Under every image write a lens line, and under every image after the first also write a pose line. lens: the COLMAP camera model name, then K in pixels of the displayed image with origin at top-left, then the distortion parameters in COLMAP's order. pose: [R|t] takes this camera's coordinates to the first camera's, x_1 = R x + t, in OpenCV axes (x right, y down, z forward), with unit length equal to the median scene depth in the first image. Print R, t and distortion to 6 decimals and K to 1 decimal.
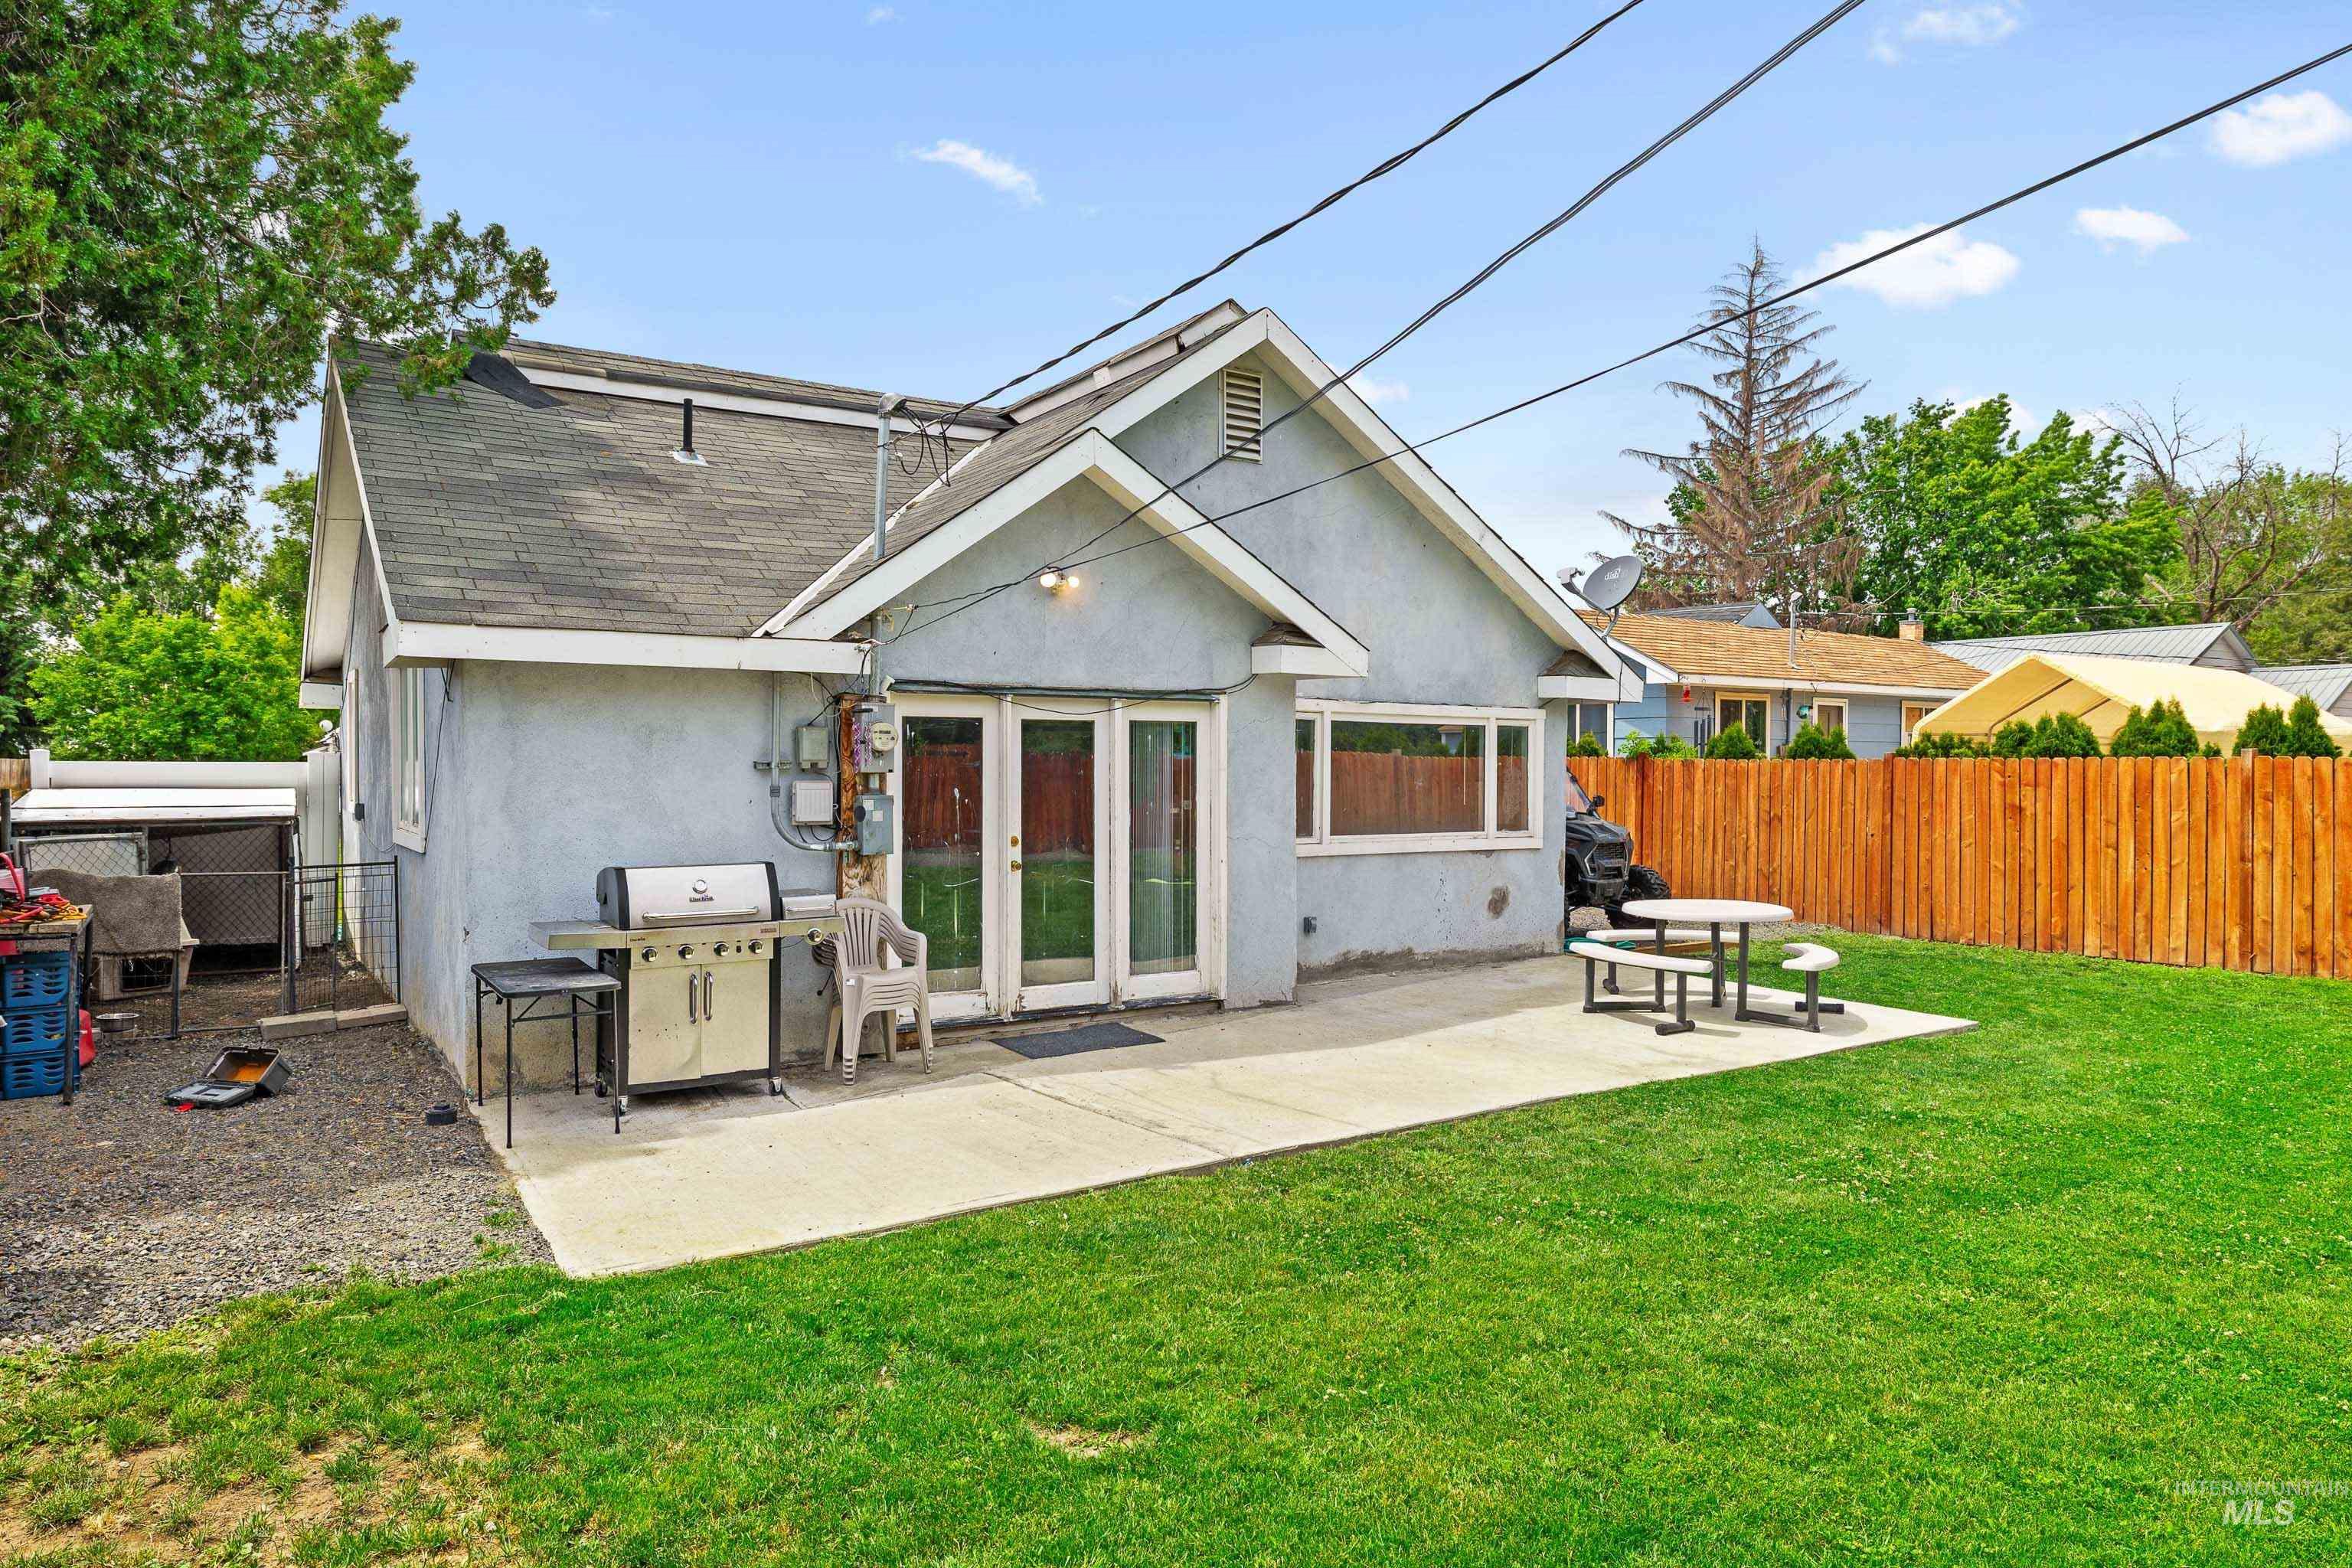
lens RADIAL K [[1489.6, 0, 1176.0], [0, 1489.6, 784.0], [0, 0, 1]] dist [-0.010004, -0.001820]
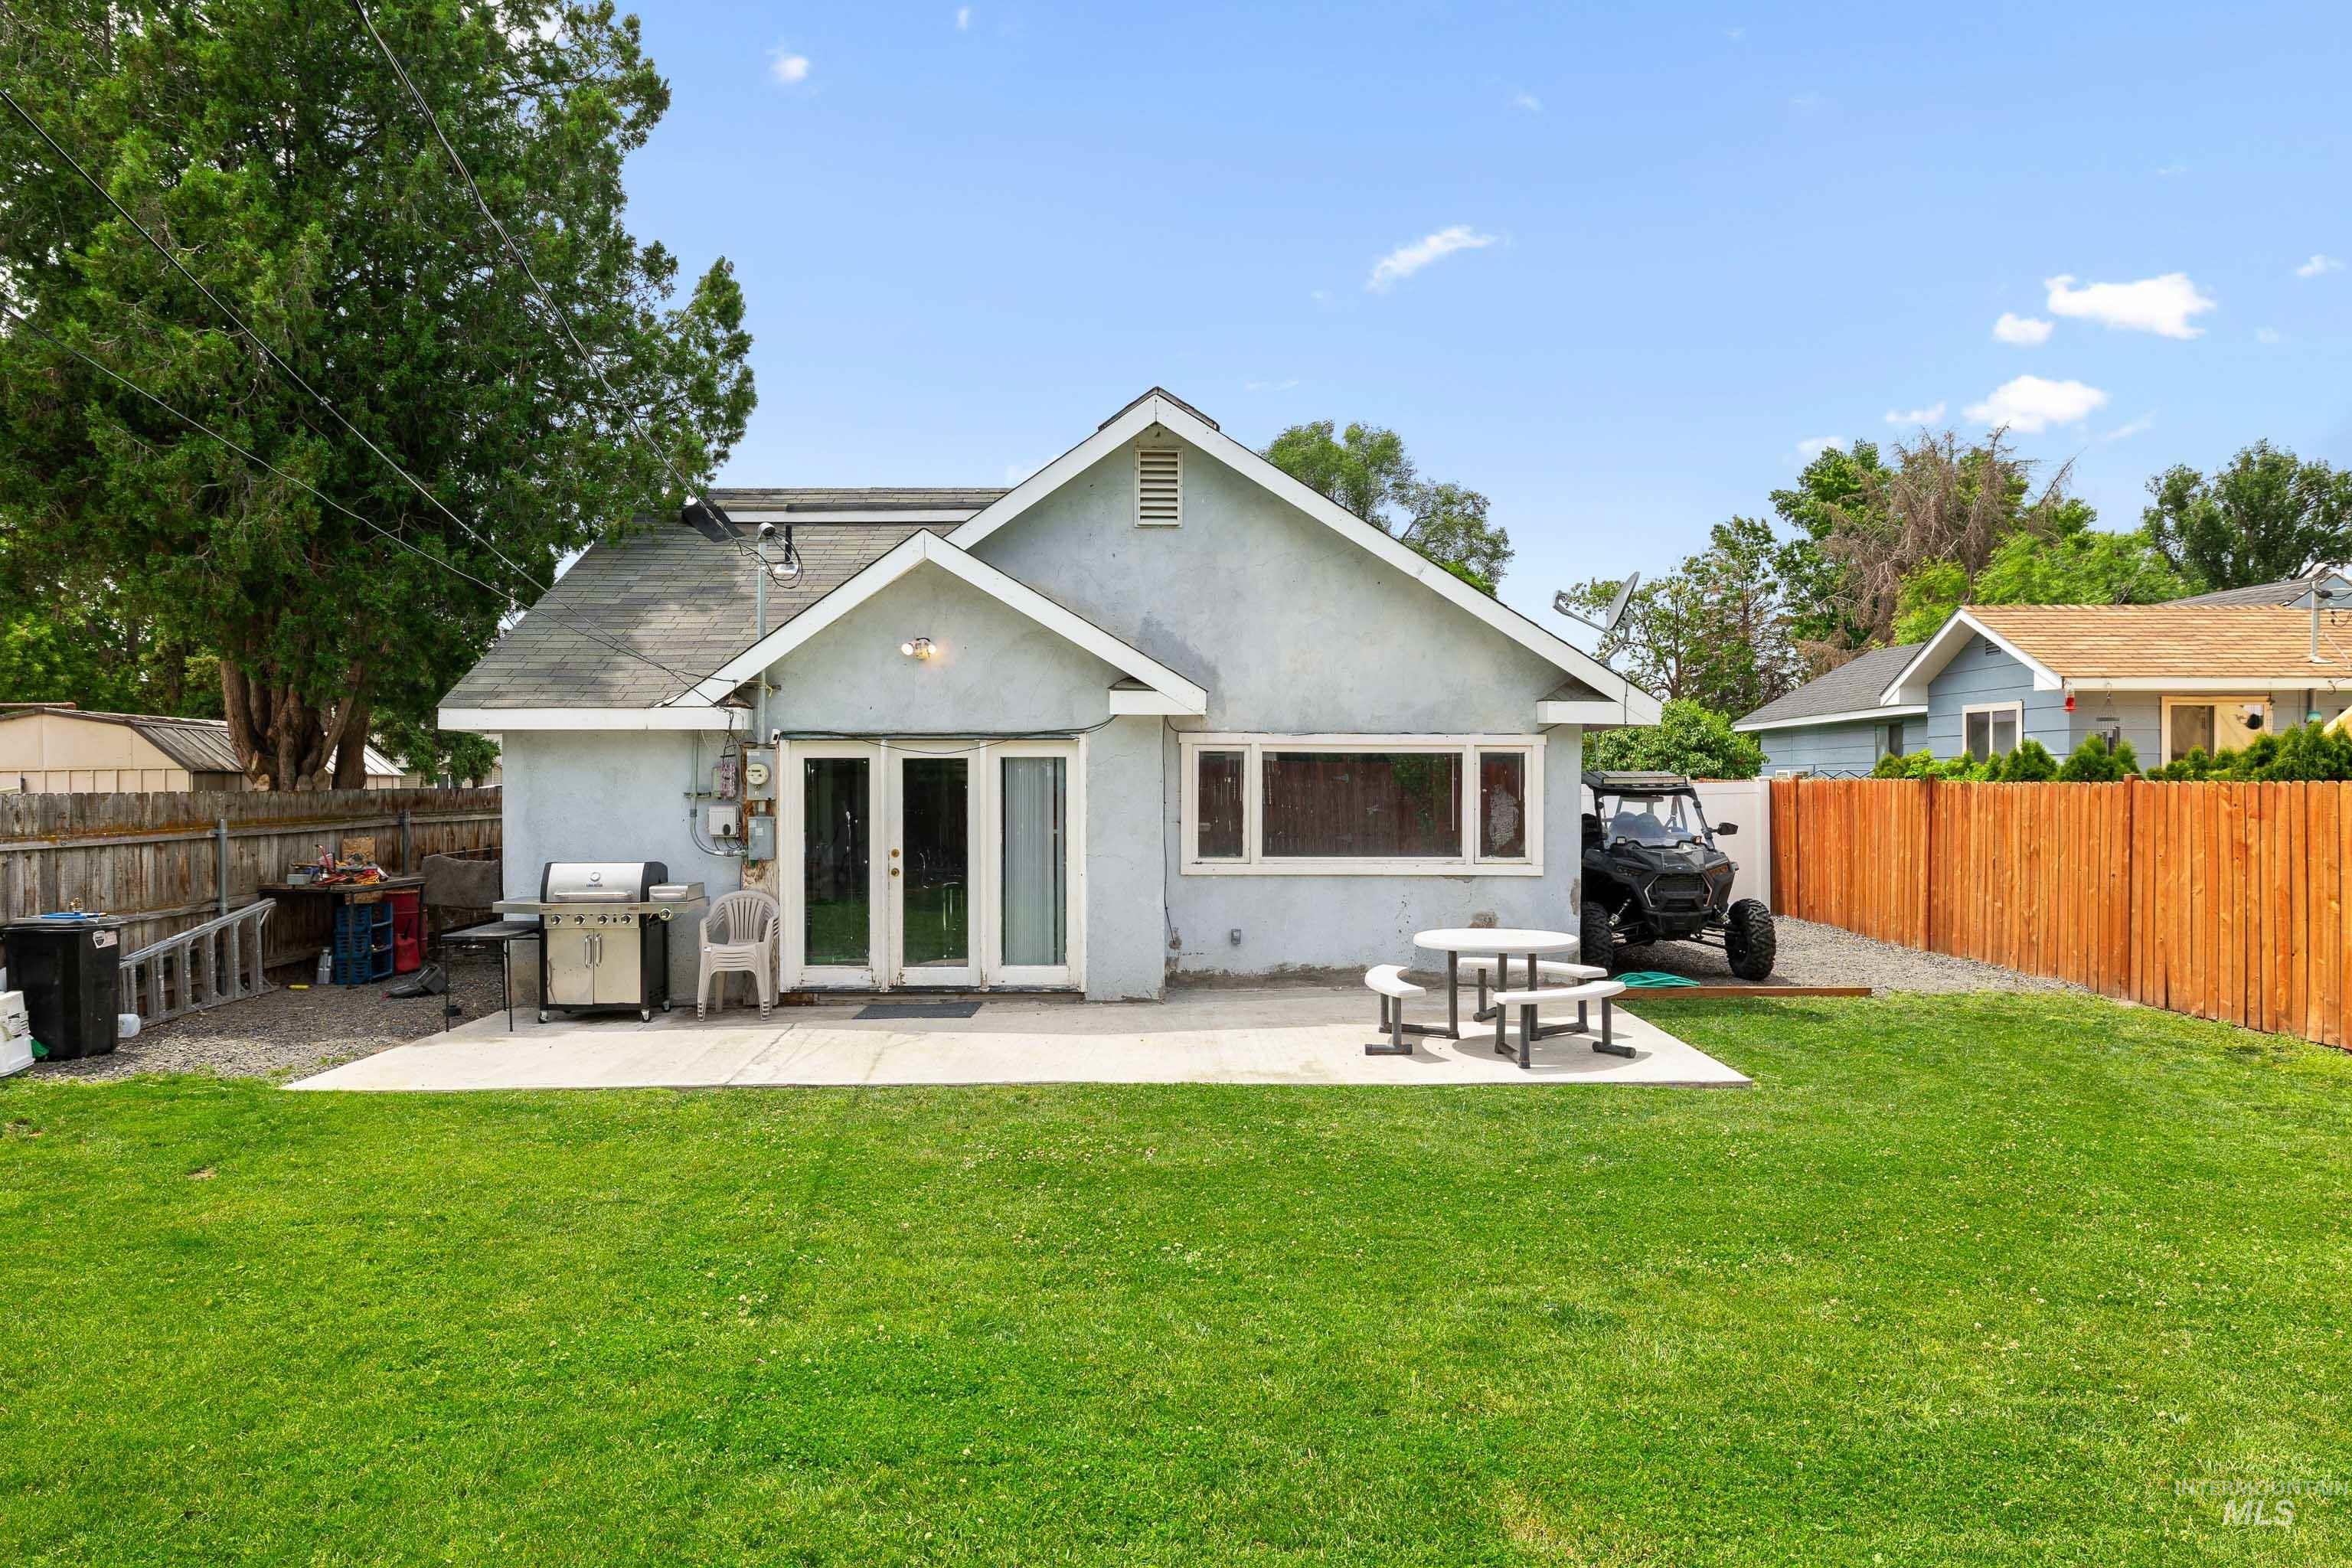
lens RADIAL K [[1491.7, 0, 1176.0], [0, 1491.7, 784.0], [0, 0, 1]] dist [-0.001503, 0.001643]
pose [[0.836638, -0.001968, -0.547753, 0.658175], [-0.004305, 0.999939, -0.010167, -0.007389], [0.547740, 0.010864, 0.836578, 0.044836]]
